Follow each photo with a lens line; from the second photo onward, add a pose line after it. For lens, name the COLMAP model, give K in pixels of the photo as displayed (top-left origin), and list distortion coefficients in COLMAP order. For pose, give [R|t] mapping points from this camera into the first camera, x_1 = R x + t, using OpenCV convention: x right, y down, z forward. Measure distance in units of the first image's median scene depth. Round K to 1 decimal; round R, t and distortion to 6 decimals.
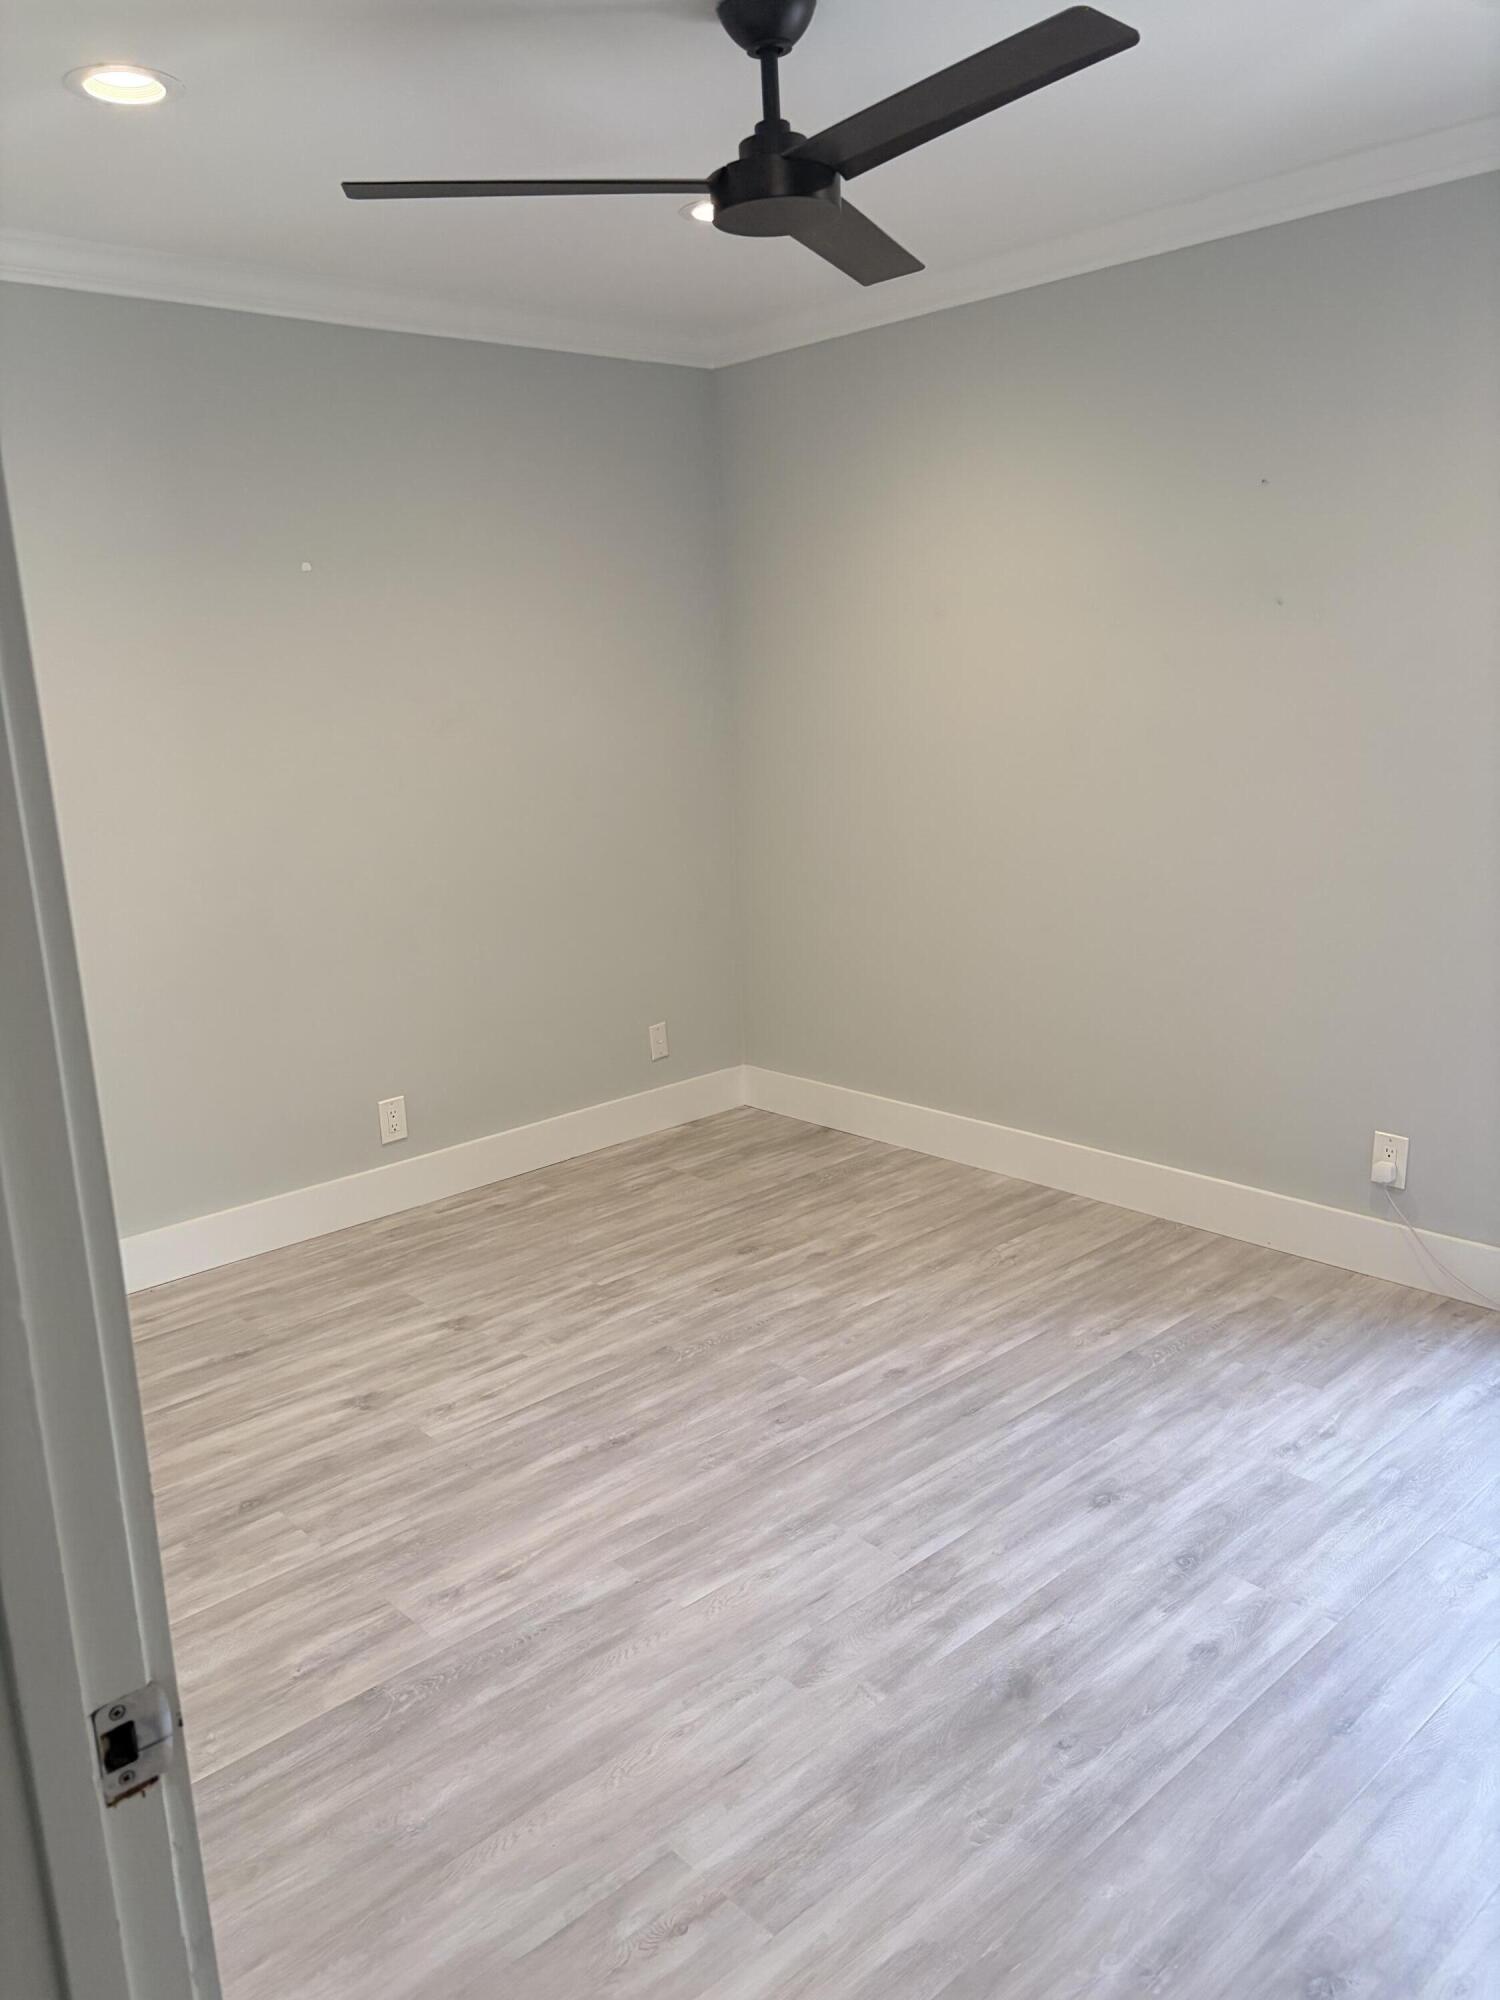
lens RADIAL K [[1502.6, 0, 725.6], [0, 1502.6, 1000.9], [0, 0, 1]] dist [0.028683, -0.040614]
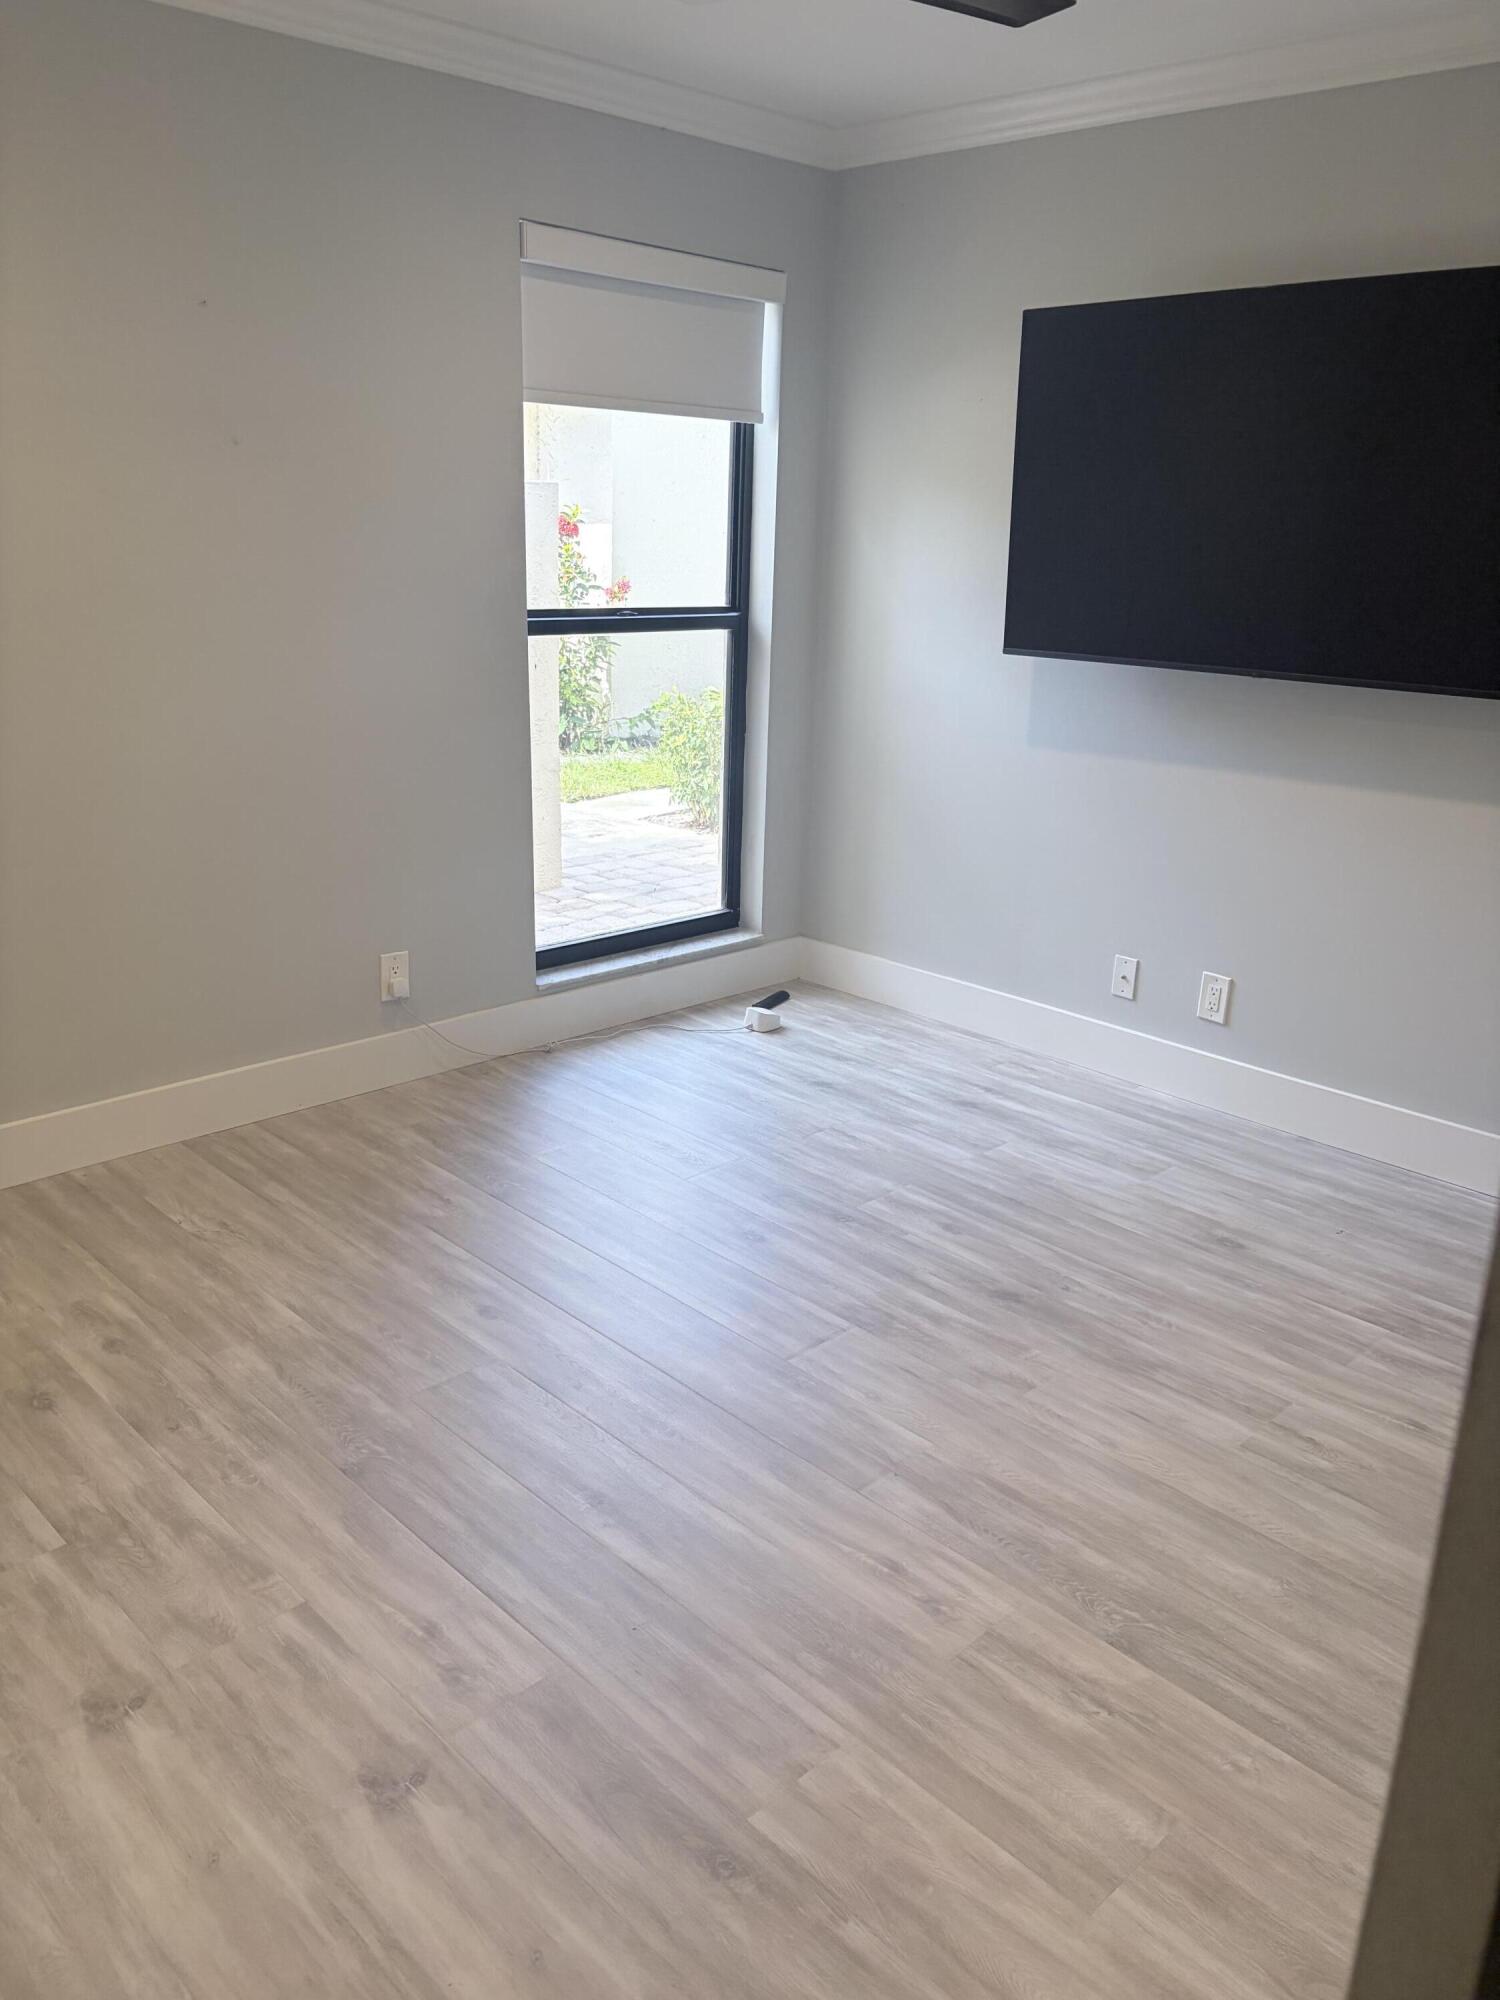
lens RADIAL K [[1502.6, 0, 725.6], [0, 1502.6, 1000.9], [0, 0, 1]] dist [0.028683, -0.040614]
pose [[-0.017898, -0.273963, 0.961574, -0.871416], [0.197873, 0.941736, 0.271993, -0.180930], [-0.980064, 0.195137, 0.037354, 0.969380]]
